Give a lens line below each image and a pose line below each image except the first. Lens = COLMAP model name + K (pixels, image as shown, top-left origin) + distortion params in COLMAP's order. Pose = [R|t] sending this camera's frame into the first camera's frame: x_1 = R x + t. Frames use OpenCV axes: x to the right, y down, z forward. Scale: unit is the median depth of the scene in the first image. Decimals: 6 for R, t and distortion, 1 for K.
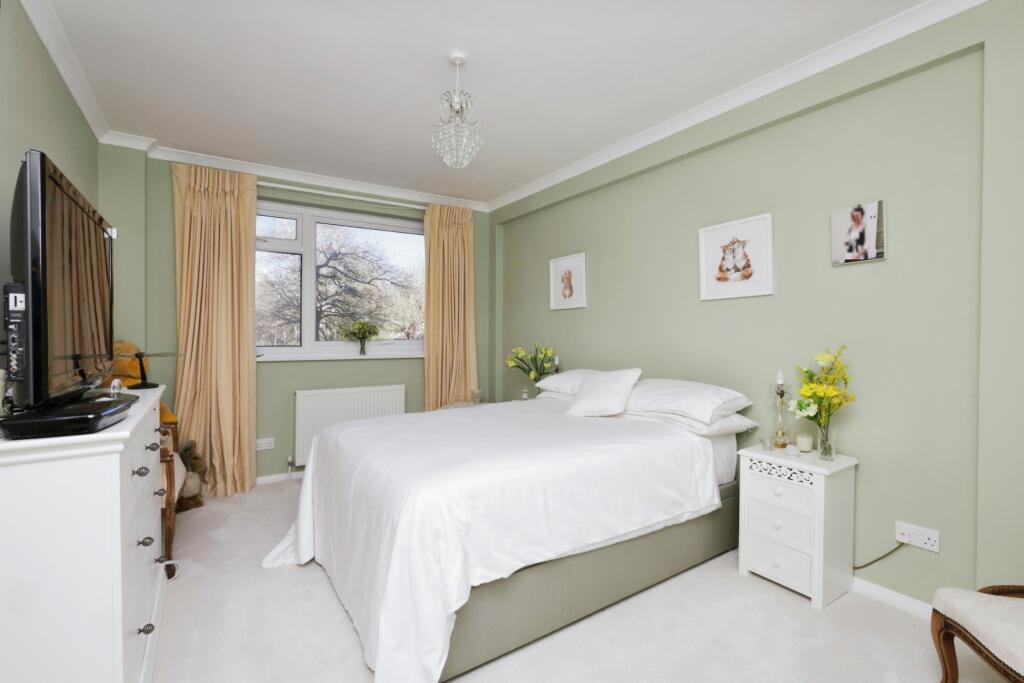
lens RADIAL K [[475.1, 0, 512.9], [0, 475.1, 332.1], [0, 0, 1]] dist [0.000194, -0.000033]
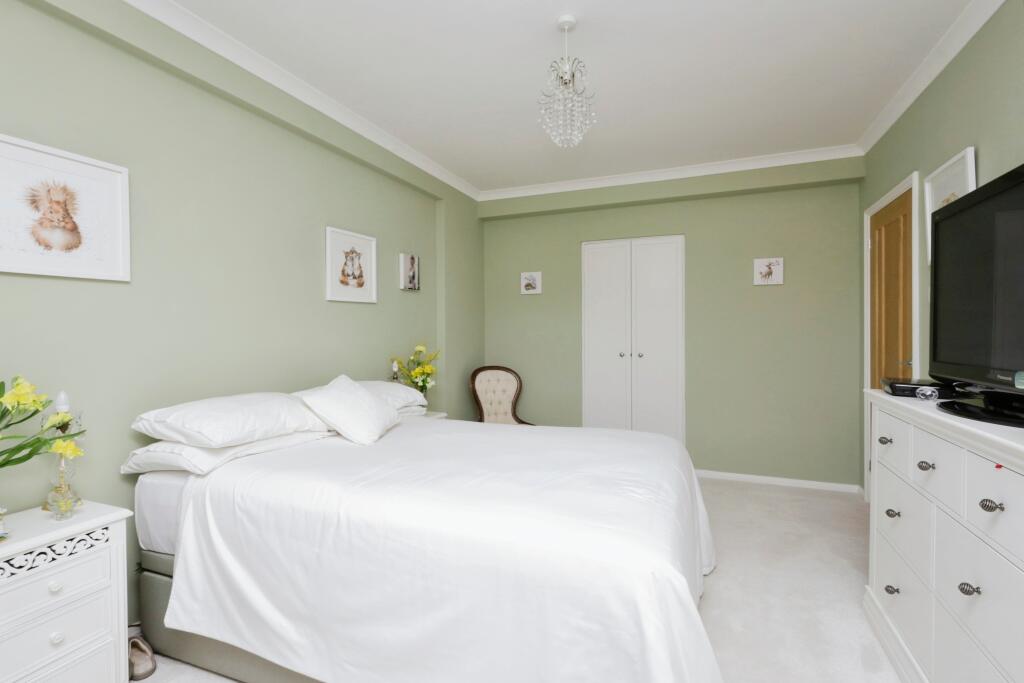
lens RADIAL K [[475.1, 0, 512.9], [0, 475.1, 332.1], [0, 0, 1]] dist [0.000194, -0.000033]
pose [[-0.578399, 0.010521, 0.815686, -0.655946], [0.012408, 0.999915, -0.004099, 0.007529], [-0.815659, 0.007750, -0.578480, 1.344299]]
